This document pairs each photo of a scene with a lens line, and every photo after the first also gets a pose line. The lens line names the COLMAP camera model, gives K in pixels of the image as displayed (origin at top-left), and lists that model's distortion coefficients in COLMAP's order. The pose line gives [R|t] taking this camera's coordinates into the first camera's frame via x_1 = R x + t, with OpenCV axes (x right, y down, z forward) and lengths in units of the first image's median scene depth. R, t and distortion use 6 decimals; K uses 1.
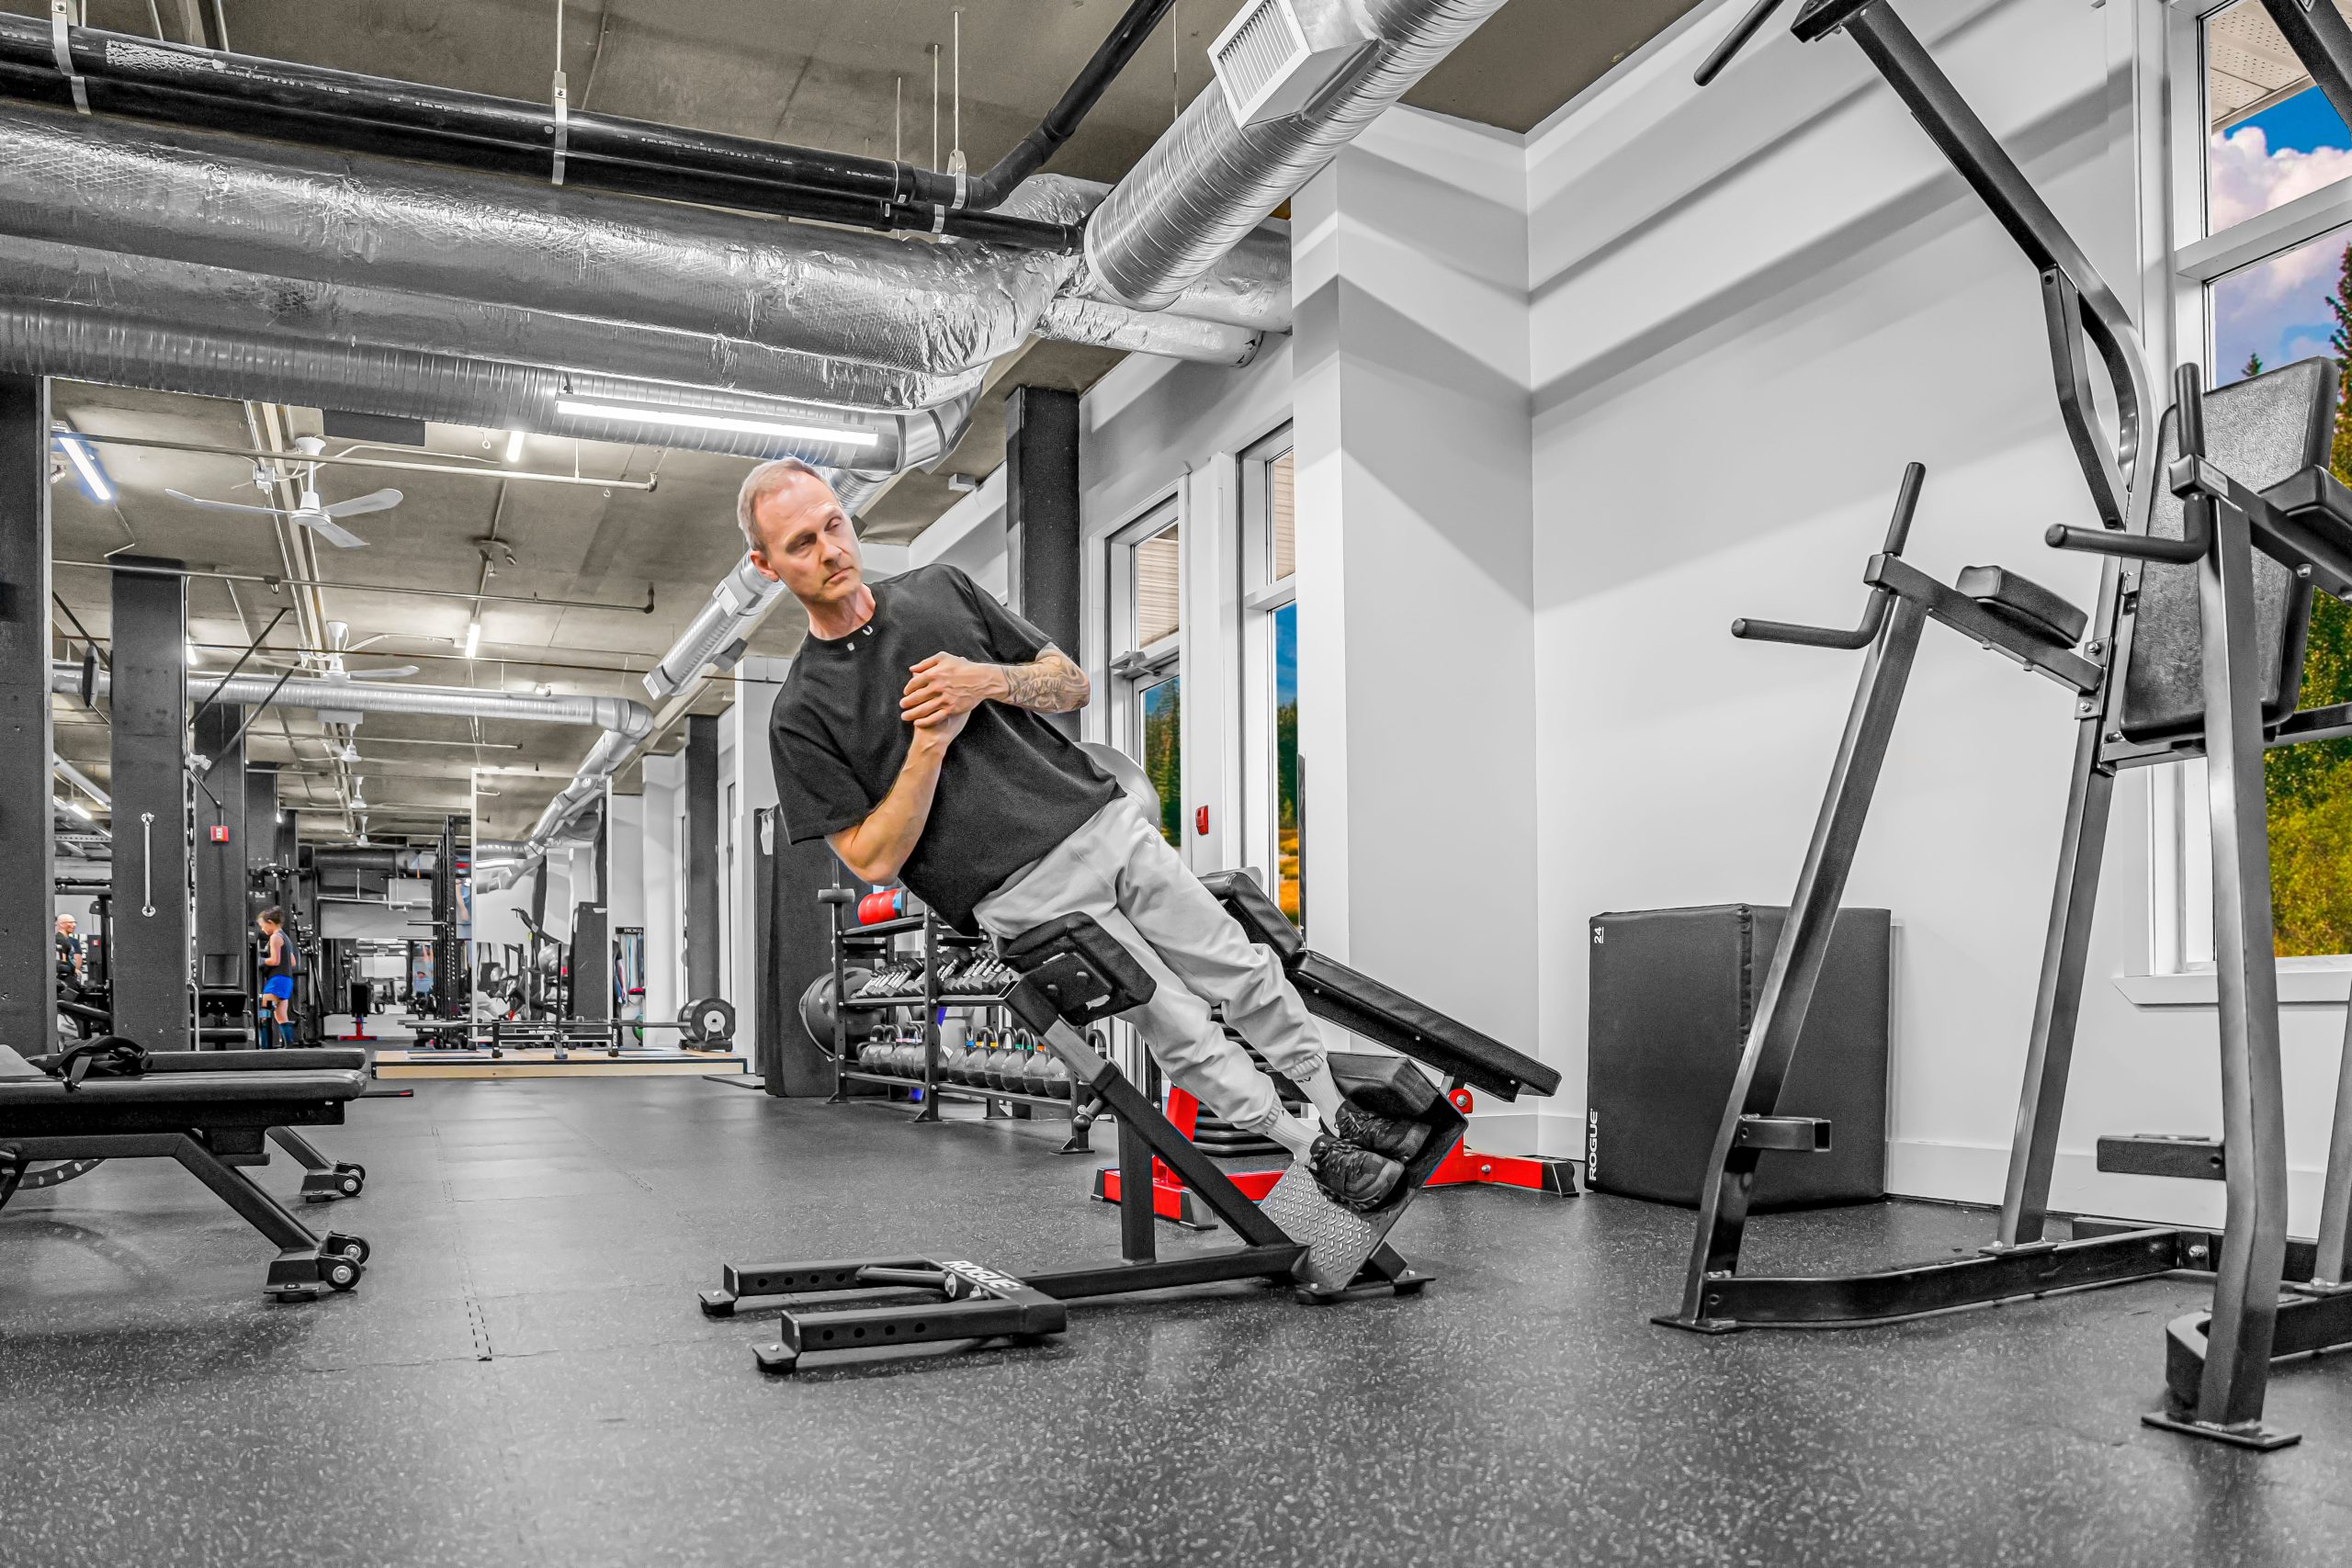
lens RADIAL K [[1729.1, 0, 1180.6], [0, 1729.1, 801.3], [0, 0, 1]] dist [-0.105817, 0.079132]
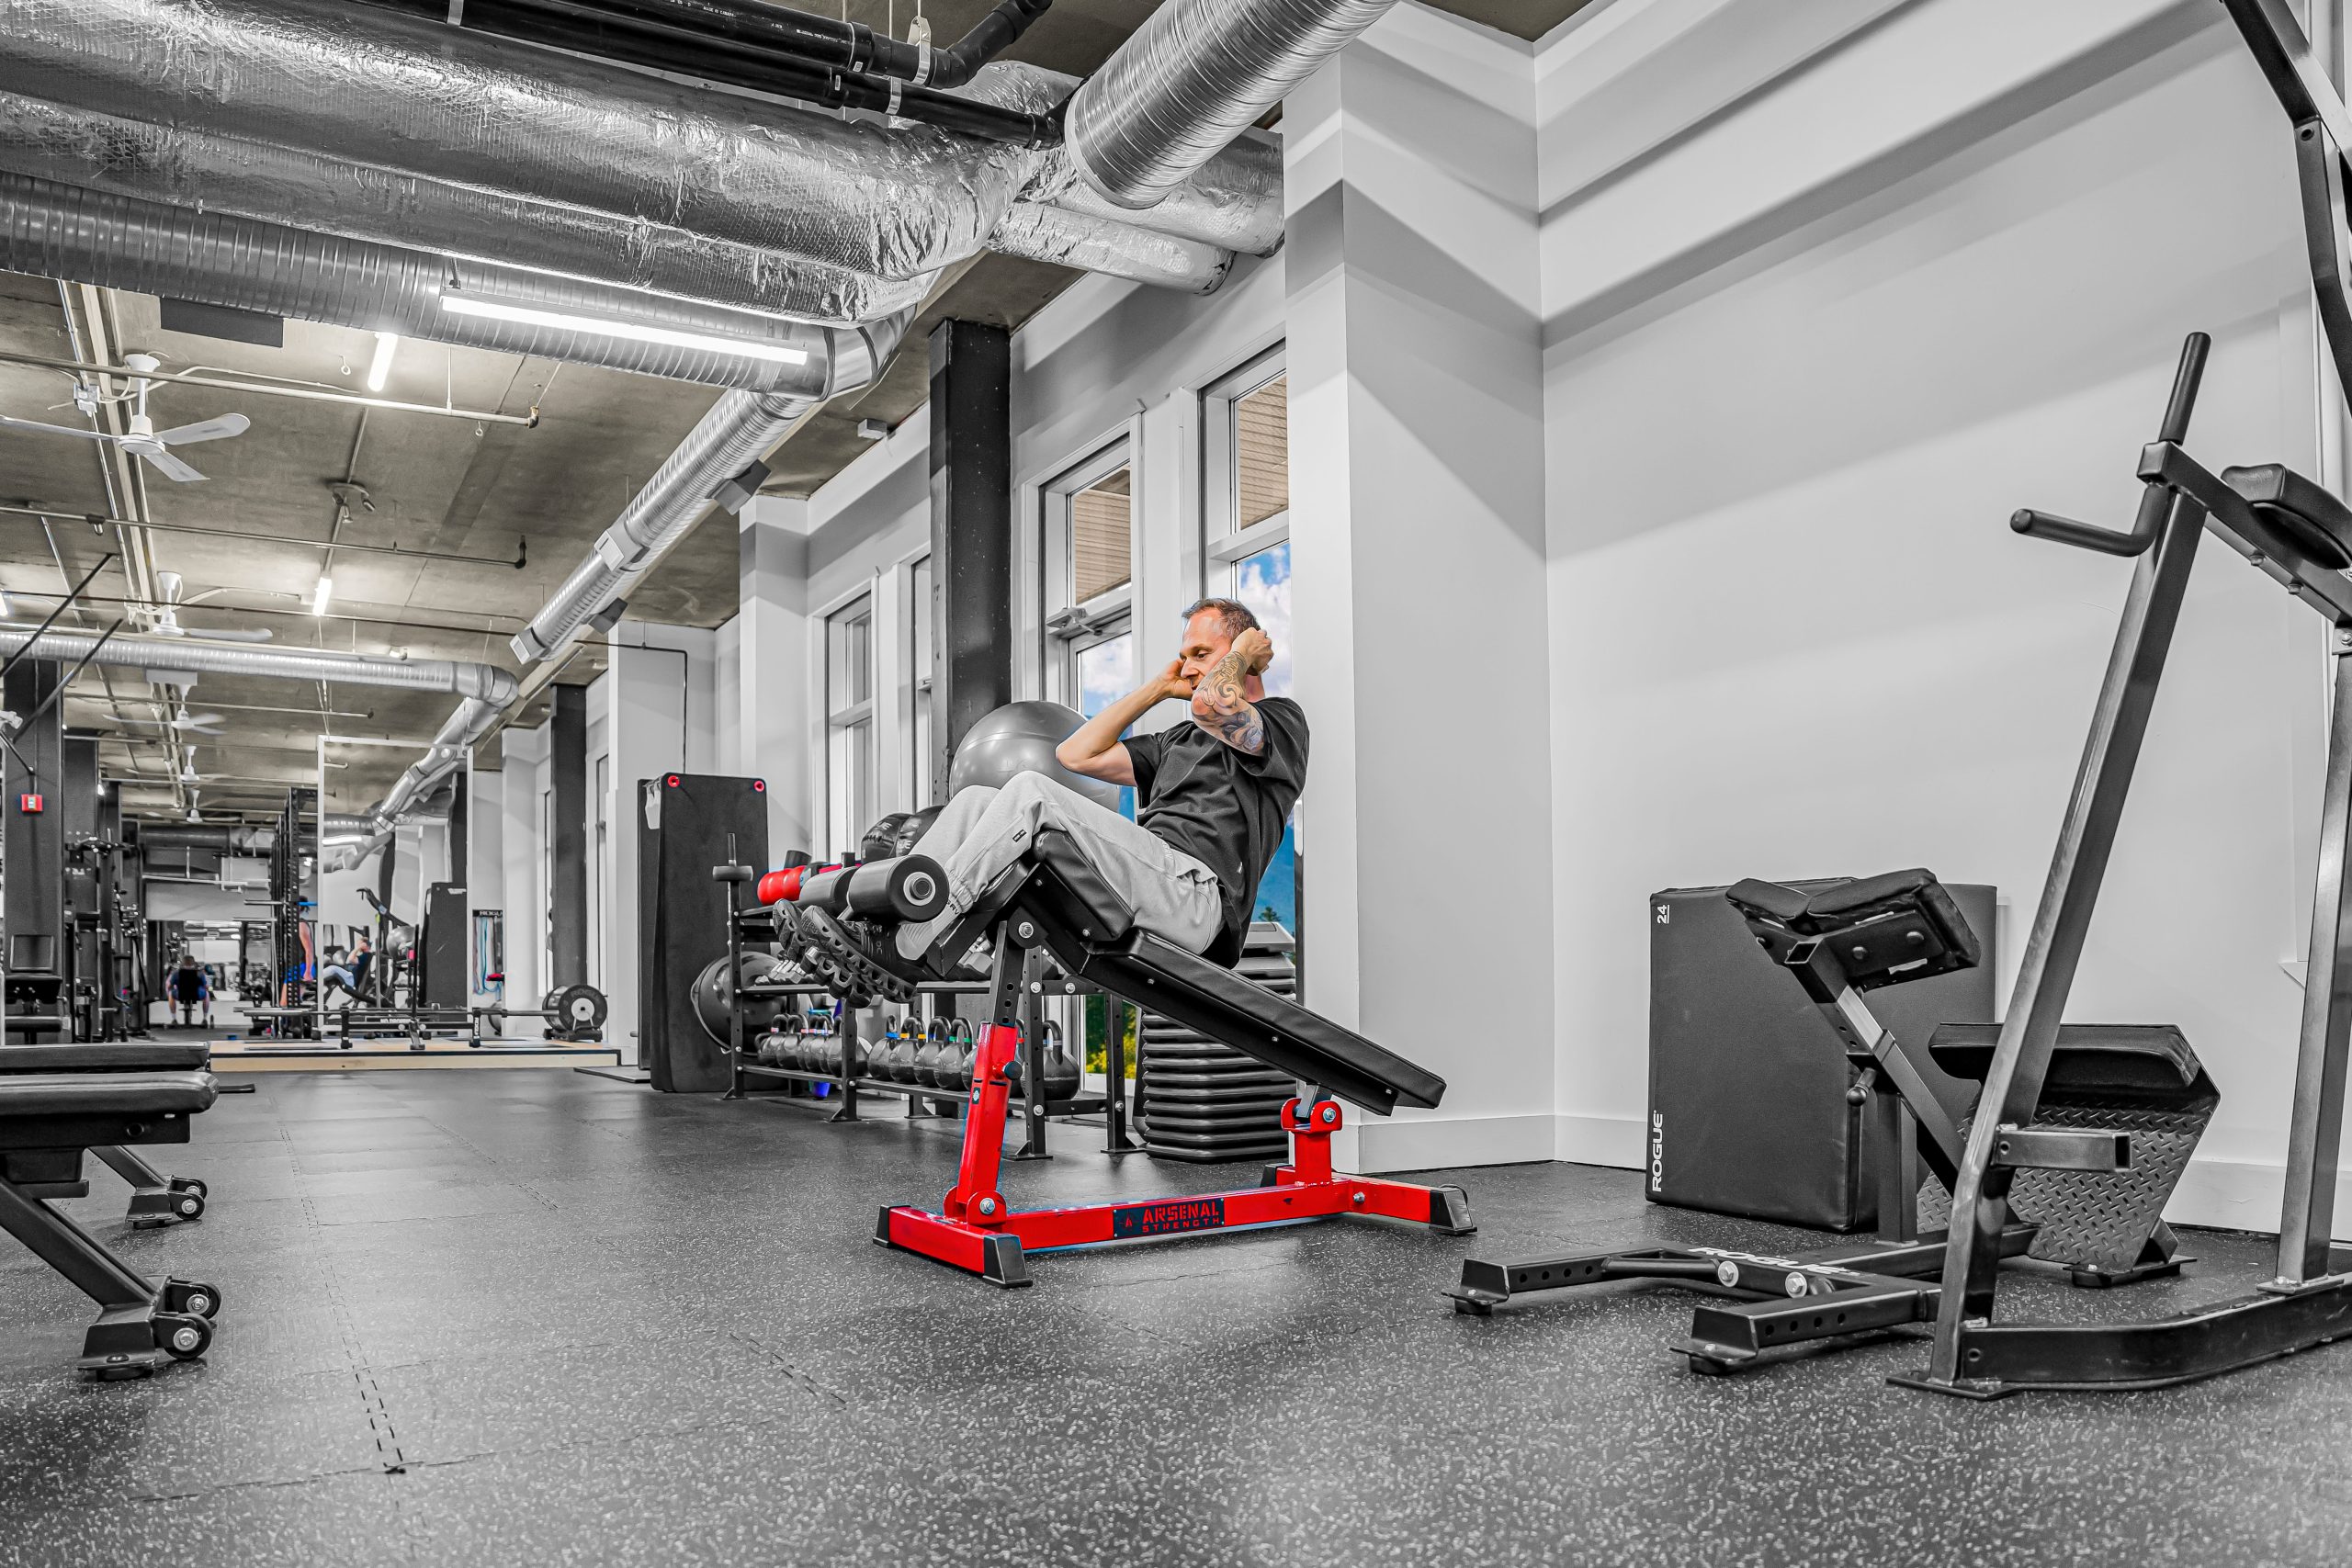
lens RADIAL K [[1729.1, 0, 1180.6], [0, 1729.1, 801.3], [0, 0, 1]] dist [-0.105817, 0.079132]
pose [[0.996561, 0.011490, 0.082057, -0.057257], [-0.011965, 0.999914, 0.005304, 0.013458], [-0.081989, -0.006268, 0.996614, 0.104572]]
